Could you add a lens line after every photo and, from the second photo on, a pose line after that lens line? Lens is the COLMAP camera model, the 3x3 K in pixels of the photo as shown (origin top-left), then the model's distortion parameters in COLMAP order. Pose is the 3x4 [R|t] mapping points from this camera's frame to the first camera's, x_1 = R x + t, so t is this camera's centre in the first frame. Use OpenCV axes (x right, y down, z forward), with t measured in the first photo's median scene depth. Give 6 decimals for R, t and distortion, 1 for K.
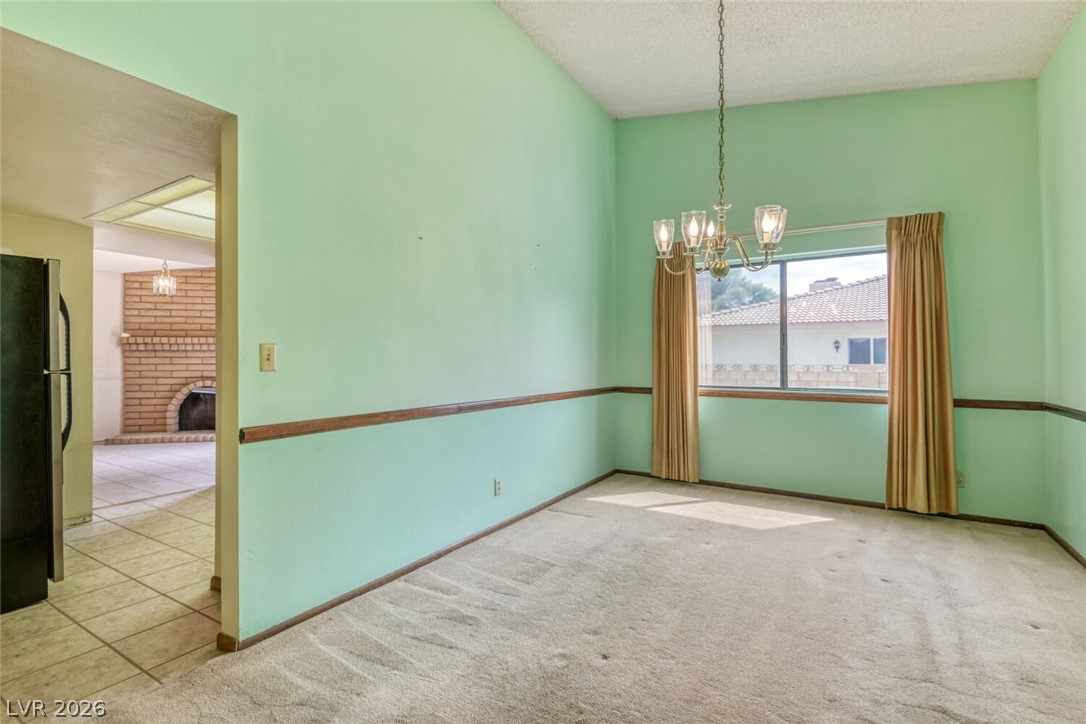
lens RADIAL K [[517.0, 0, 537.5], [0, 517.0, 348.8], [0, 0, 1]] dist [0.031084, -0.026407]
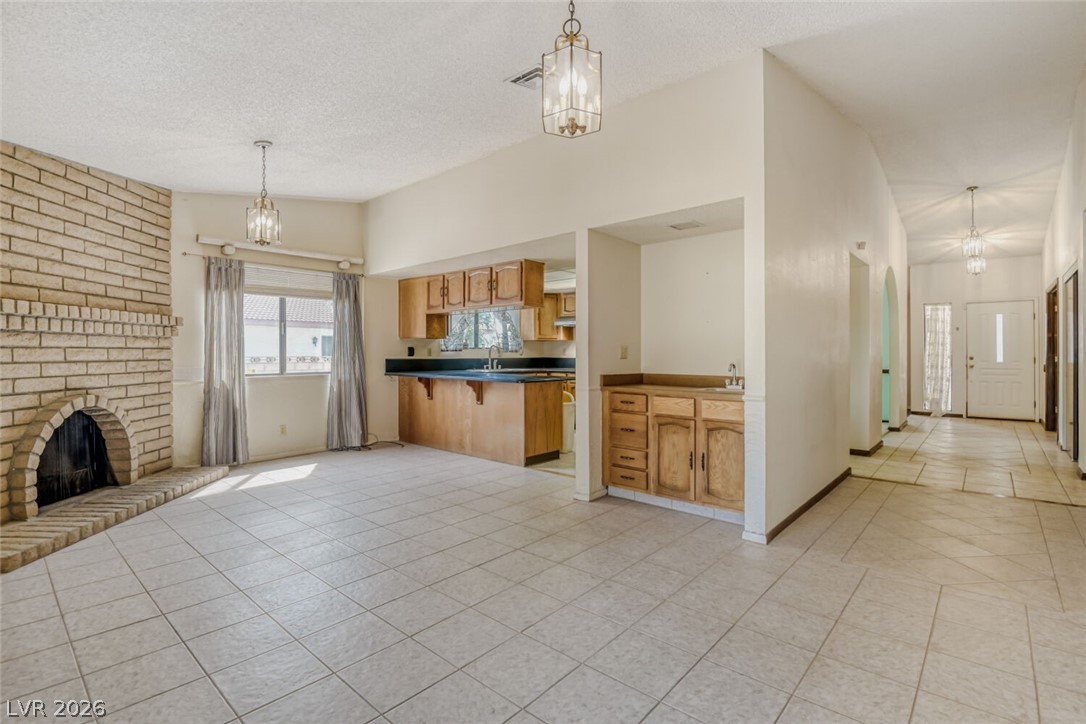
lens RADIAL K [[517.0, 0, 537.5], [0, 517.0, 348.8], [0, 0, 1]] dist [0.031084, -0.026407]
pose [[0.167377, 0.004954, 0.985881, -1.059722], [-0.009694, 0.999947, -0.003379, 0.014884], [-0.985845, -0.008992, 0.167416, 0.507299]]
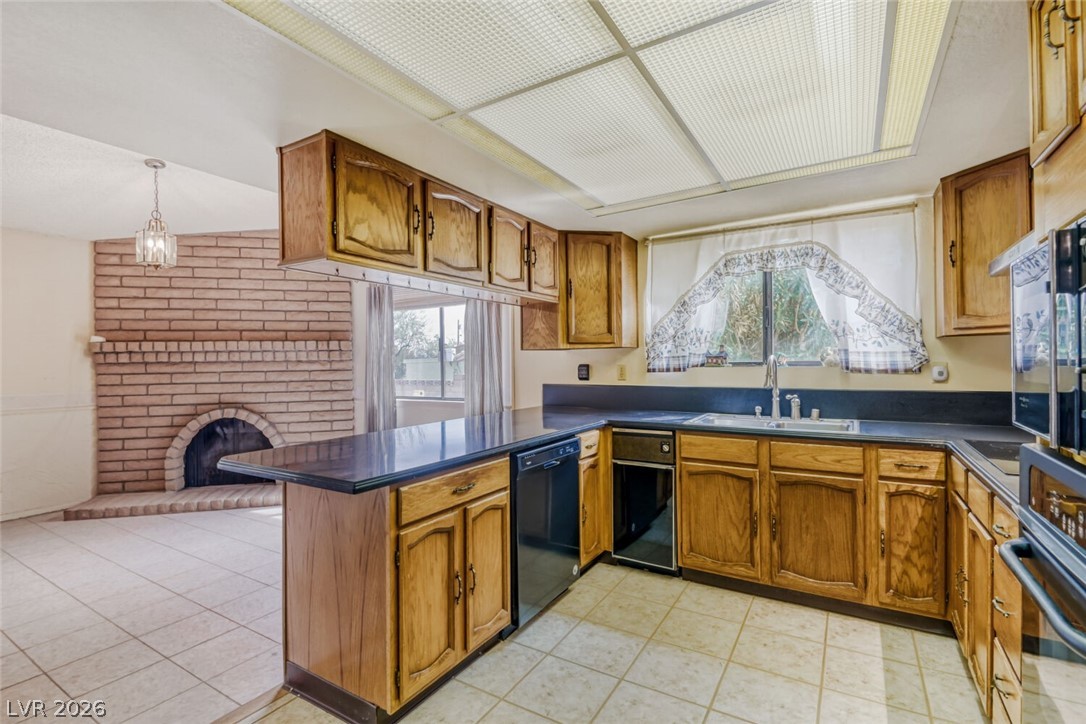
lens RADIAL K [[510.7, 0, 539.9], [0, 510.7, 358.9], [0, 0, 1]] dist [0.039512, -0.033681]
pose [[0.999884, -0.014612, 0.004317, -0.256968], [0.014596, 0.999887, 0.003677, 0.003200], [-0.004370, -0.003614, 0.999984, 0.370933]]
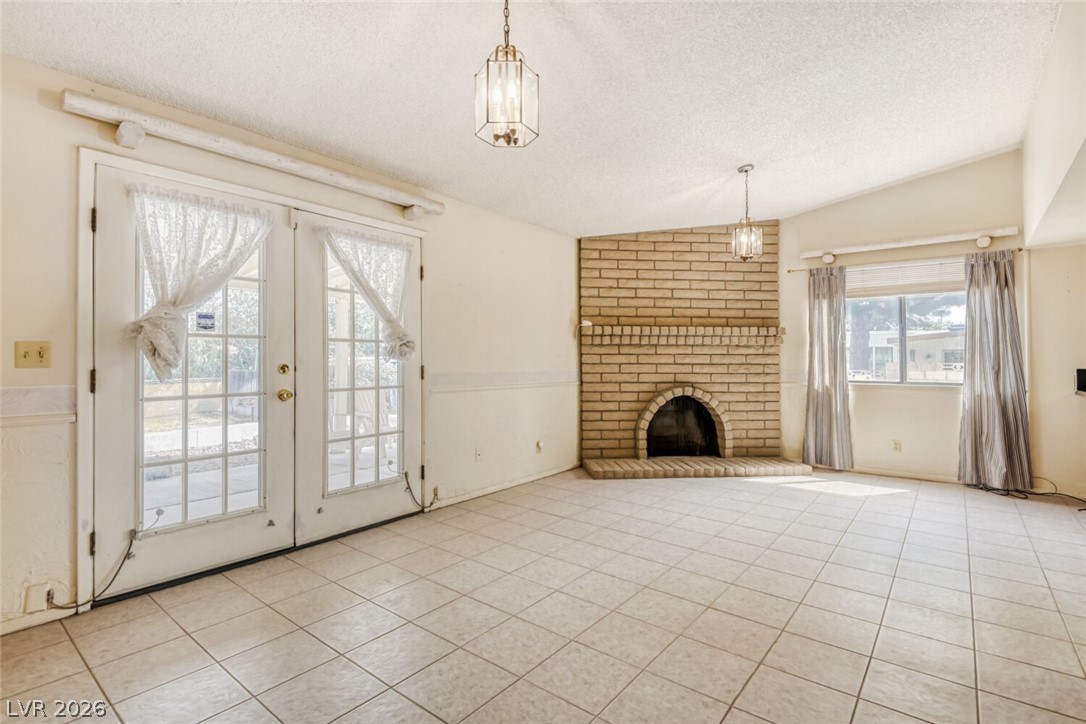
lens RADIAL K [[517.0, 0, 537.5], [0, 517.0, 348.8], [0, 0, 1]] dist [0.031084, -0.026407]
pose [[0.992940, -0.000284, -0.118617, -0.761031], [-0.000634, 0.999970, -0.007704, 0.014340], [0.118616, 0.007725, 0.992910, 0.277565]]
